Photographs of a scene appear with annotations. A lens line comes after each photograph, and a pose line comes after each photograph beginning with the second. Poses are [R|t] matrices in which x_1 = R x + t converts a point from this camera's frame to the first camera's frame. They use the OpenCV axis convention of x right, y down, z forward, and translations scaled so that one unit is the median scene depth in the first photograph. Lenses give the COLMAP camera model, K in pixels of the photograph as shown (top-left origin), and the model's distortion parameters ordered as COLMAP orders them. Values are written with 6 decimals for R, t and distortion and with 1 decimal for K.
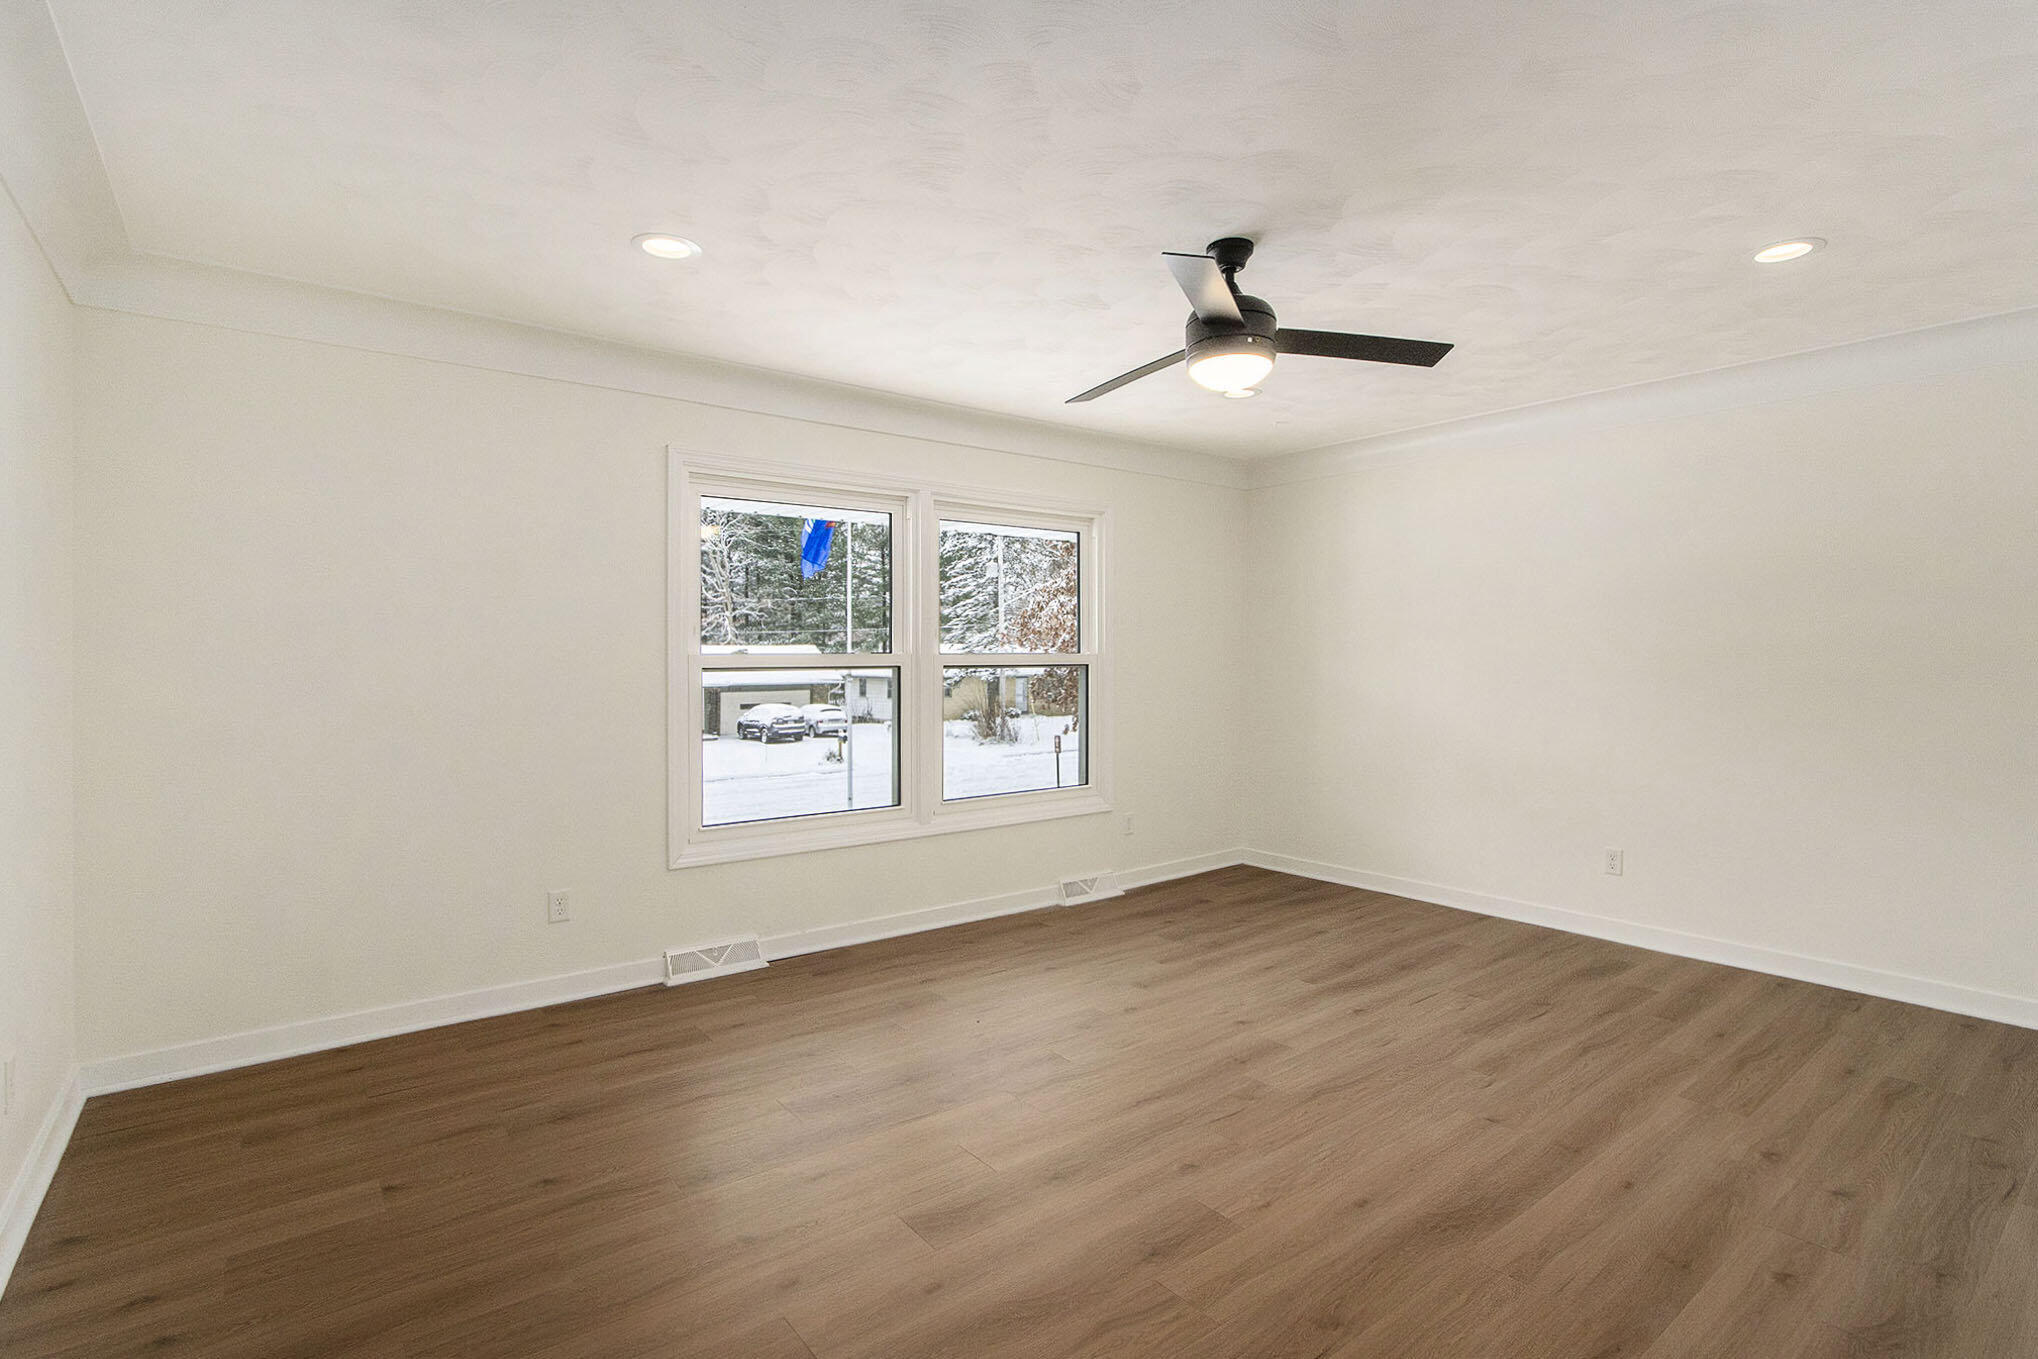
lens RADIAL K [[1009.7, 0, 1013.2], [0, 1009.7, 661.9], [0, 0, 1]] dist [0.003048, 0.000159]
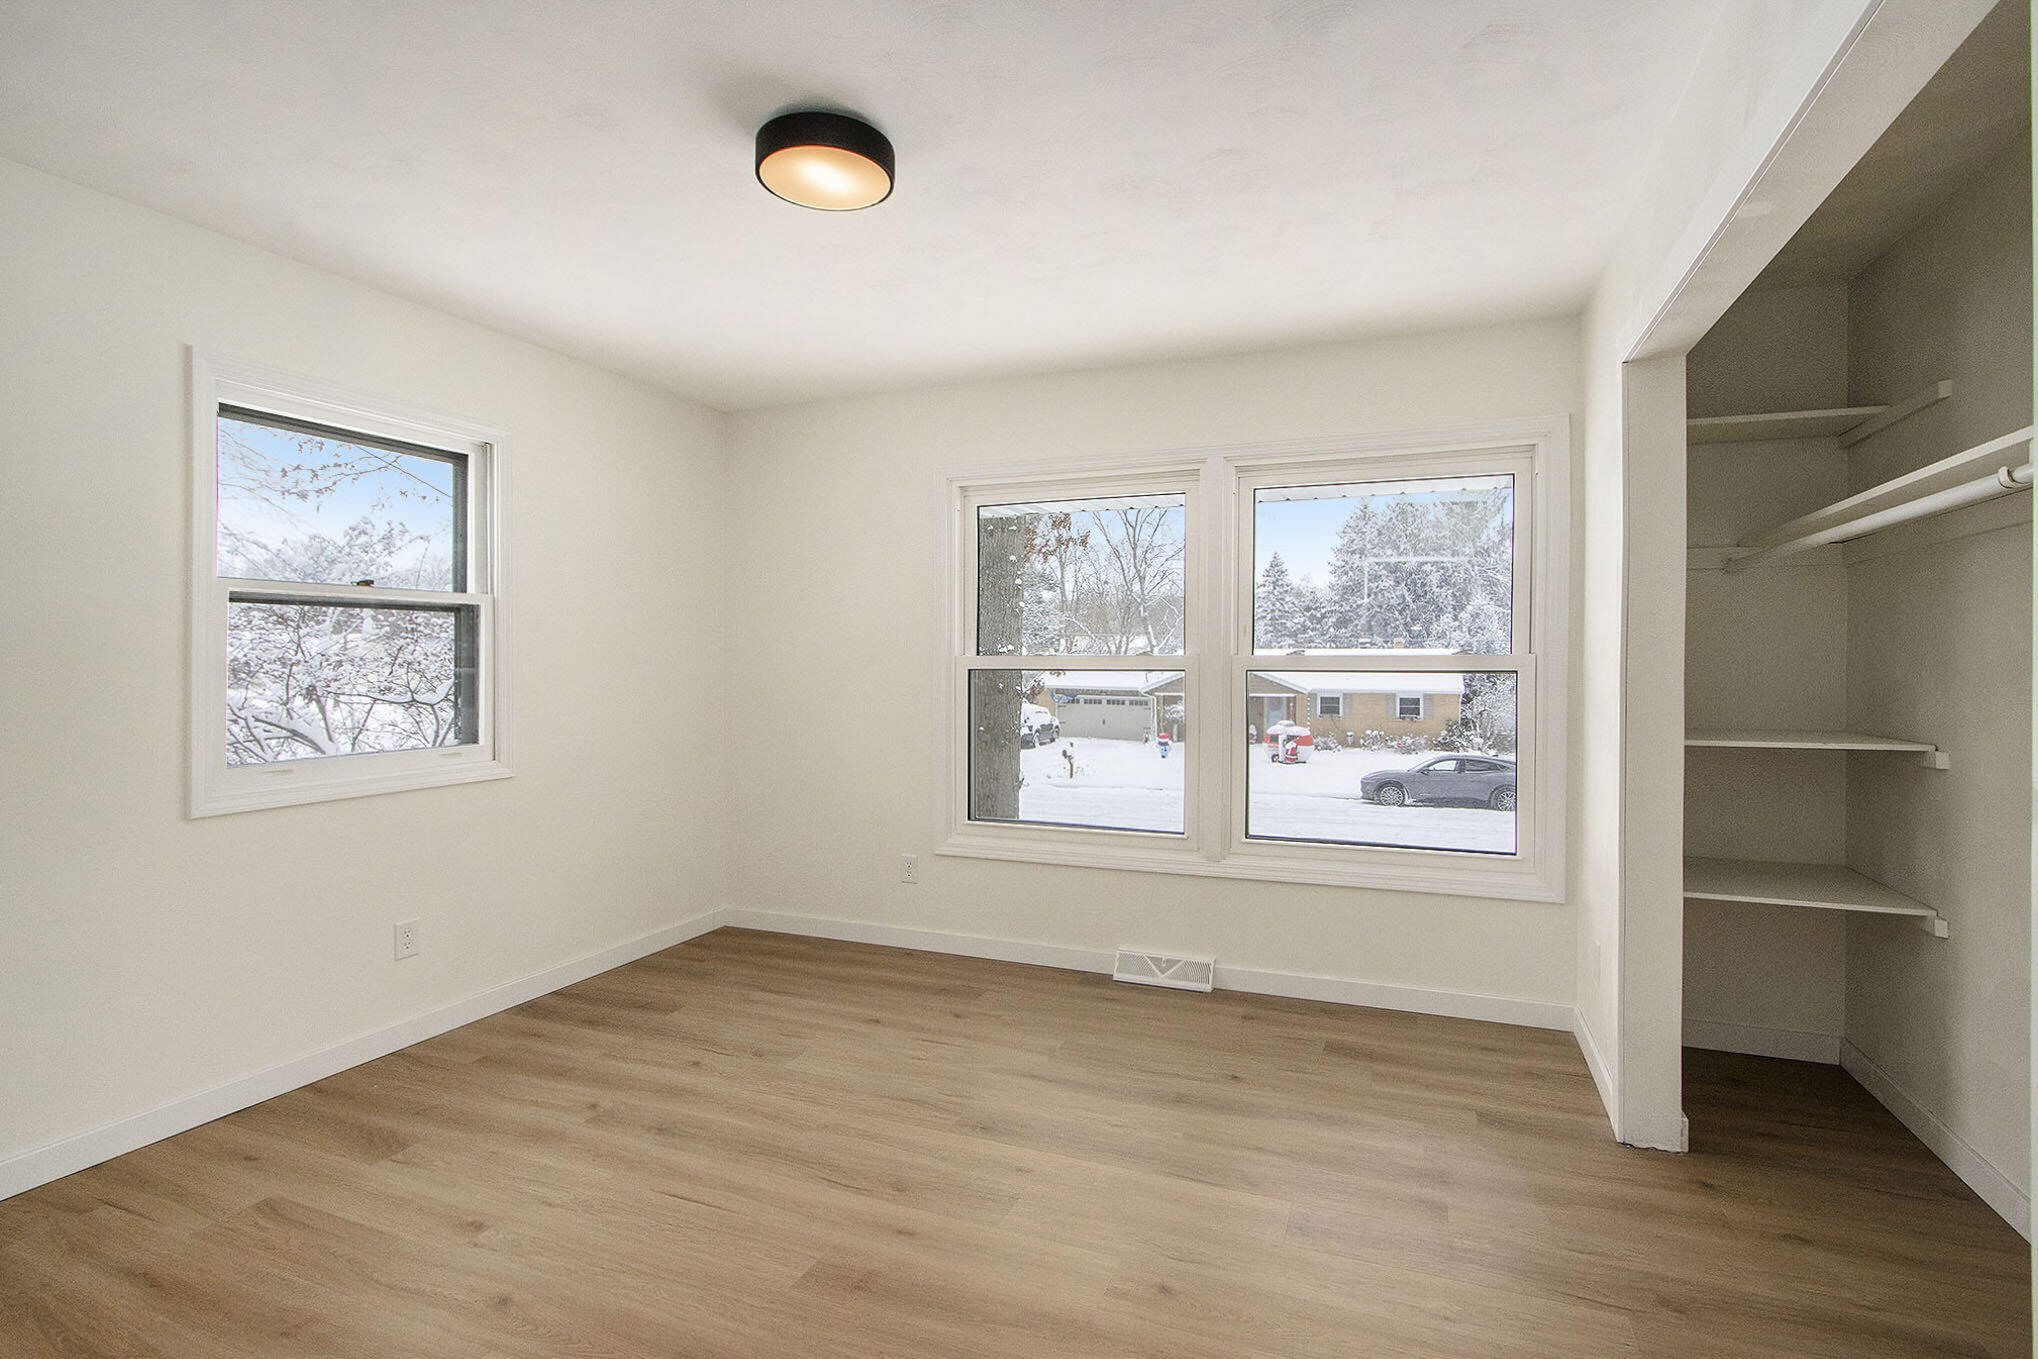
lens RADIAL K [[1009.7, 0, 1013.2], [0, 1009.7, 661.9], [0, 0, 1]] dist [0.003048, 0.000159]
pose [[0.494954, -0.003706, -0.868911, 0.539019], [-0.001239, 0.999987, -0.004970, 0.002587], [0.868918, 0.003536, 0.494943, 0.439621]]
